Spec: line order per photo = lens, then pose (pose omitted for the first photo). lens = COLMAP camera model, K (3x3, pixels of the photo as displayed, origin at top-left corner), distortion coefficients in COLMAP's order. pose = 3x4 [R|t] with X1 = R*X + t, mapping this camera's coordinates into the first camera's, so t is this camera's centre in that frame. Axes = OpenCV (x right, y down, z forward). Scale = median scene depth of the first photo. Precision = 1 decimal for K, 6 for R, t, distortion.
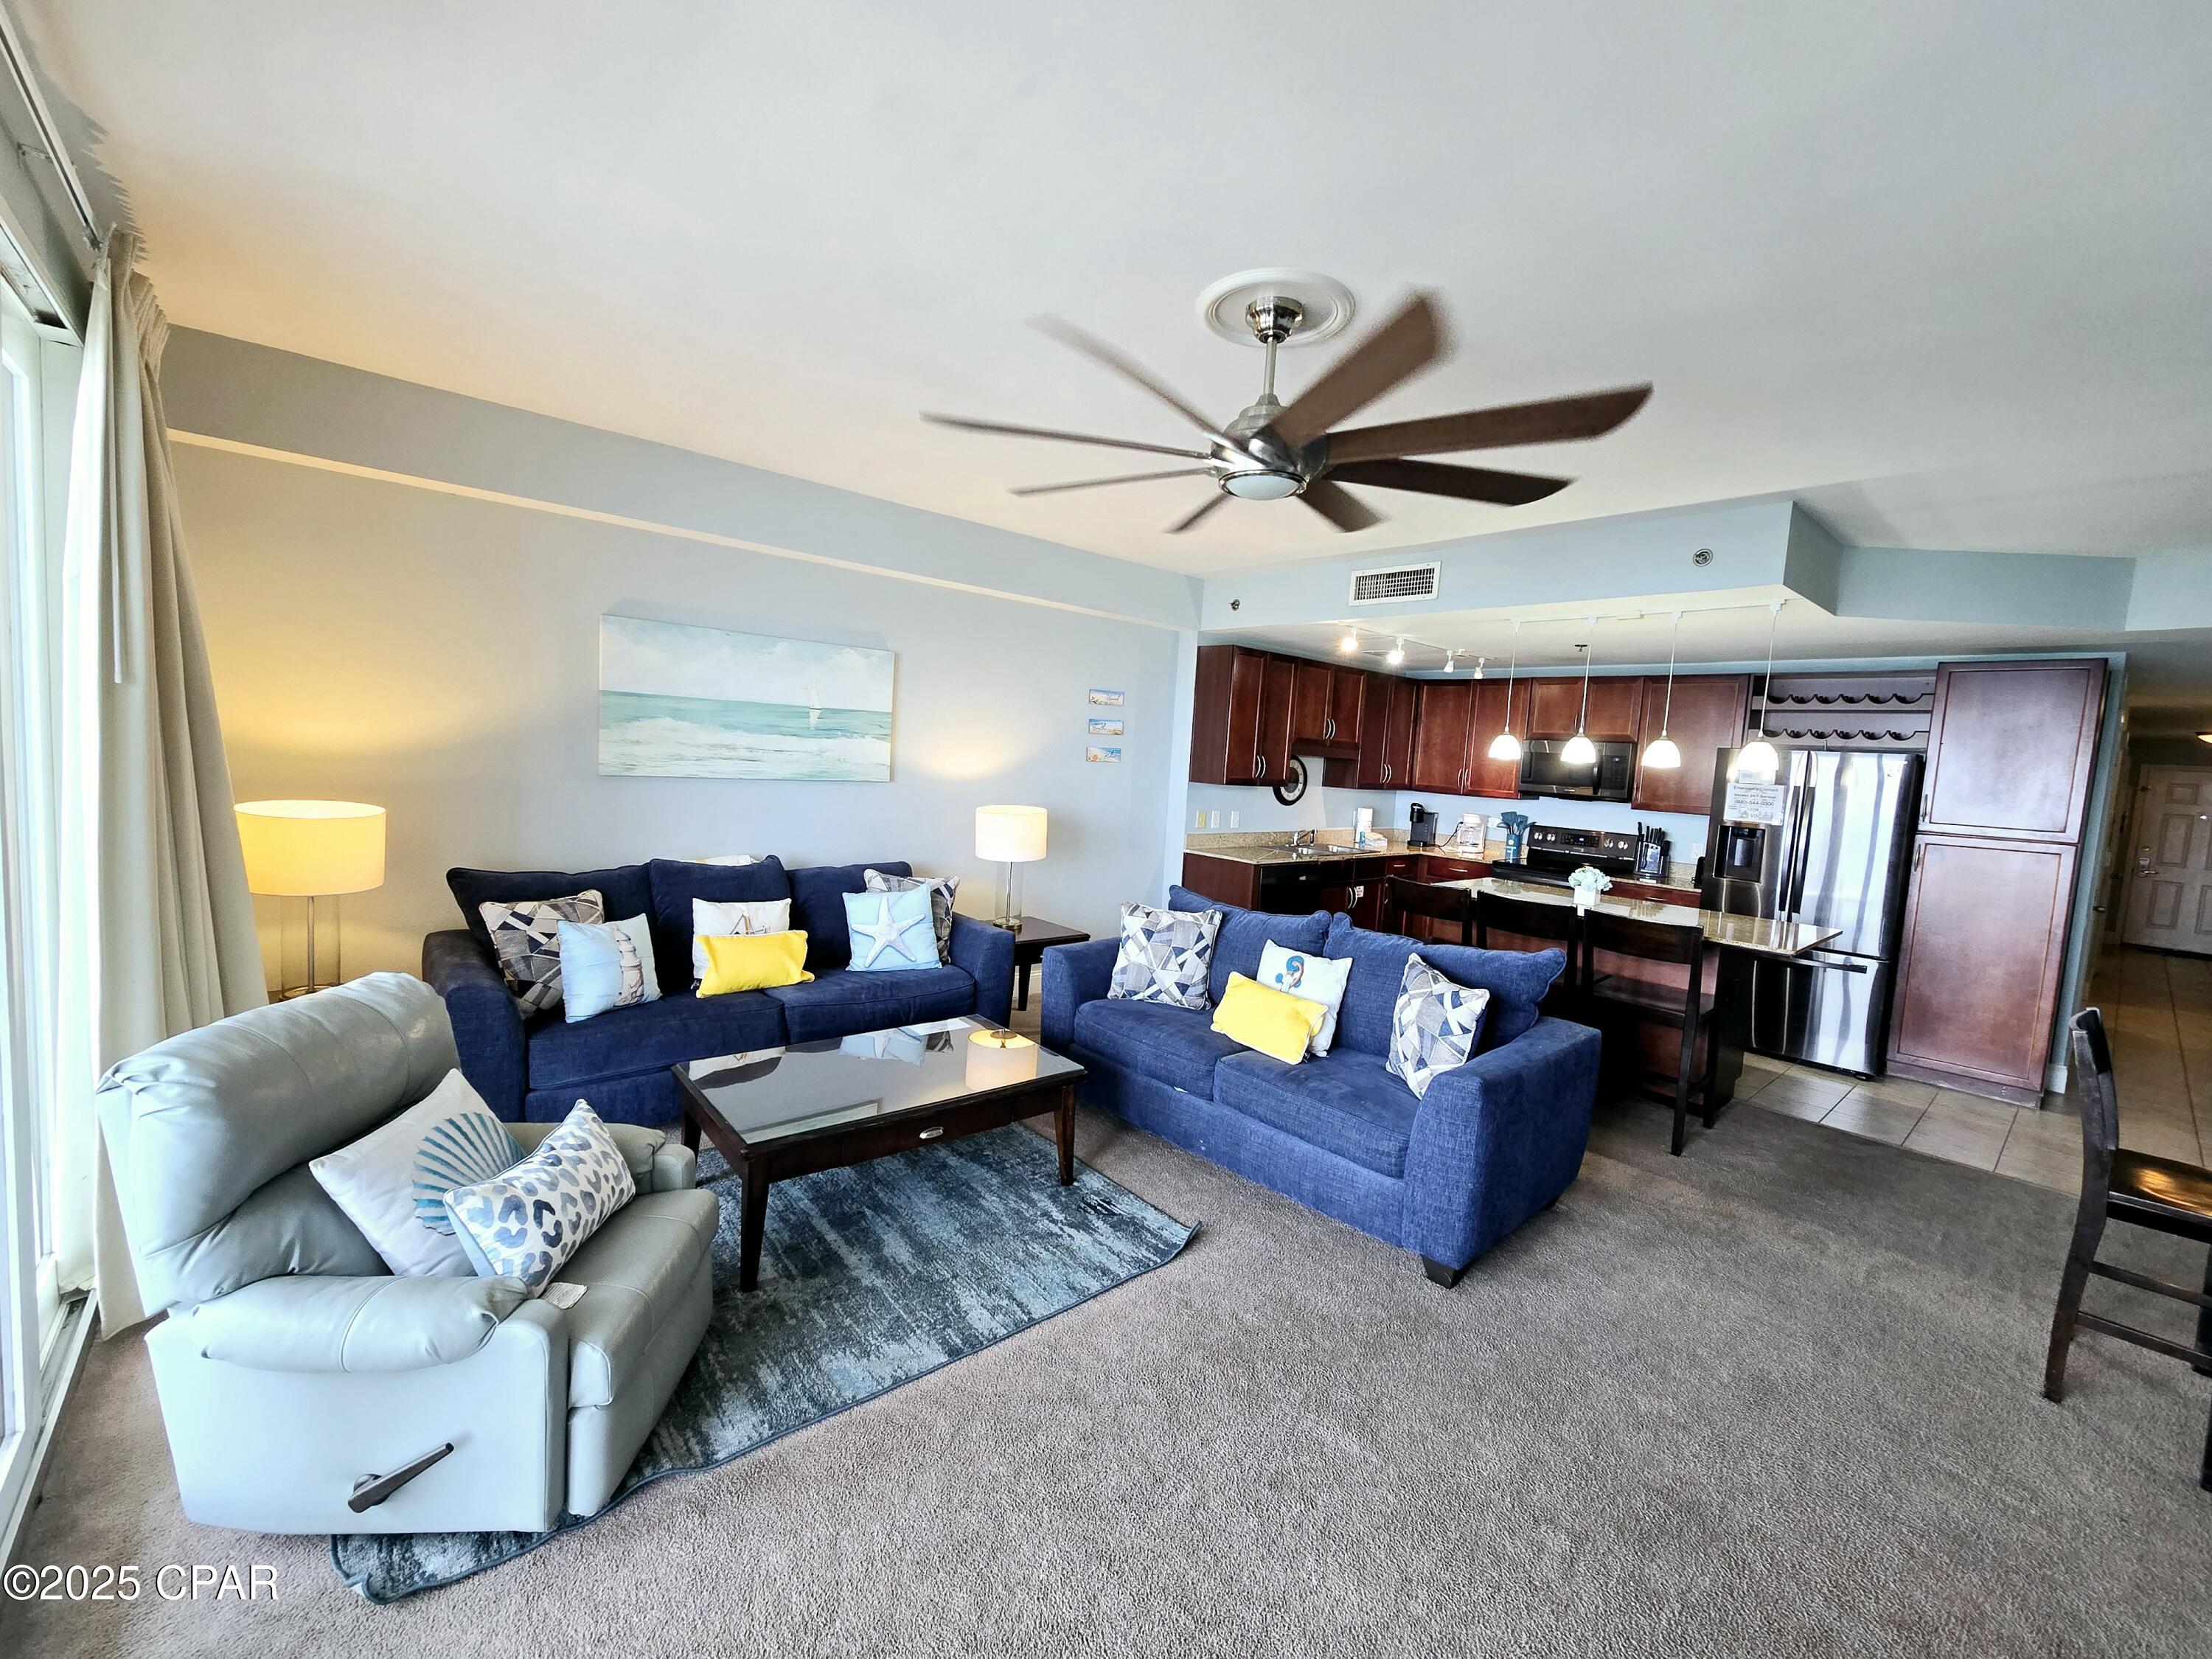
lens RADIAL K [[907.3, 0, 1109.3], [0, 907.3, 825.5], [0, 0, 1]] dist [0.001710, -0.000700]
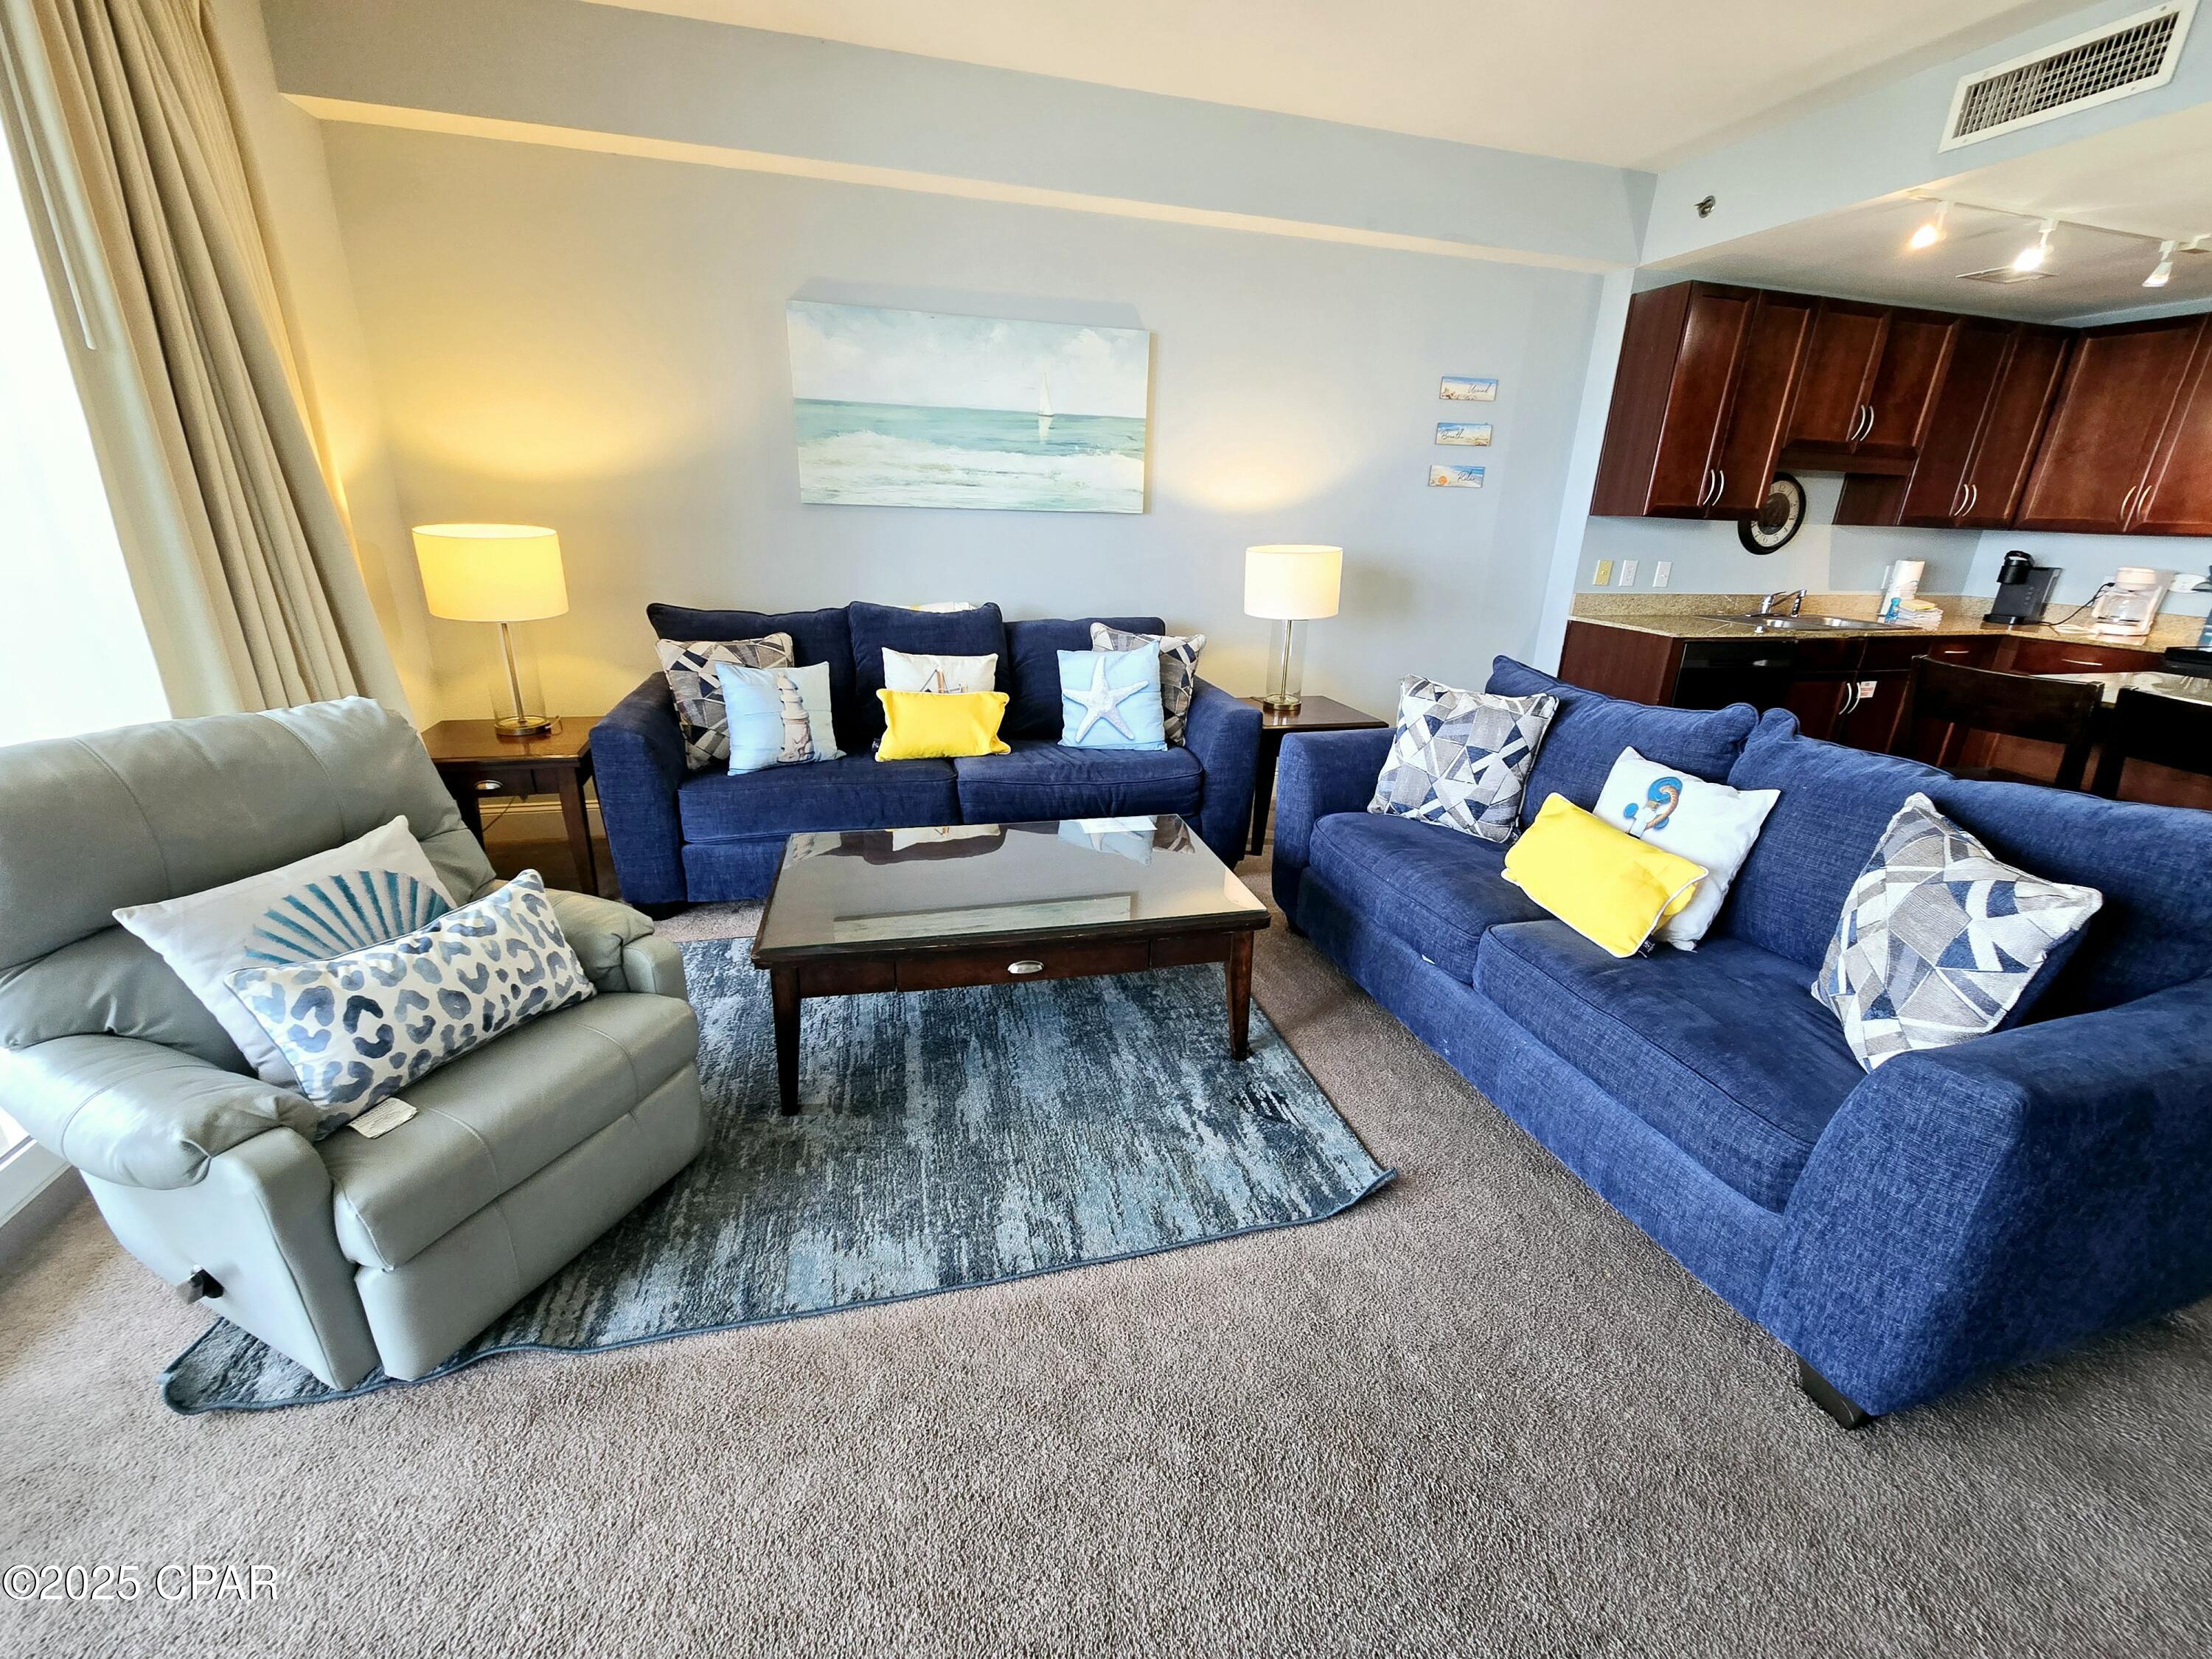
lens RADIAL K [[907.3, 0, 1112.0], [0, 907.3, 823.9], [0, 0, 1]] dist [0.001710, -0.000700]
pose [[0.901341, 0.114052, -0.417824, 0.137103], [-0.014780, 0.972243, 0.233506, 0.043885], [0.432858, -0.204293, 0.878008, 0.341442]]
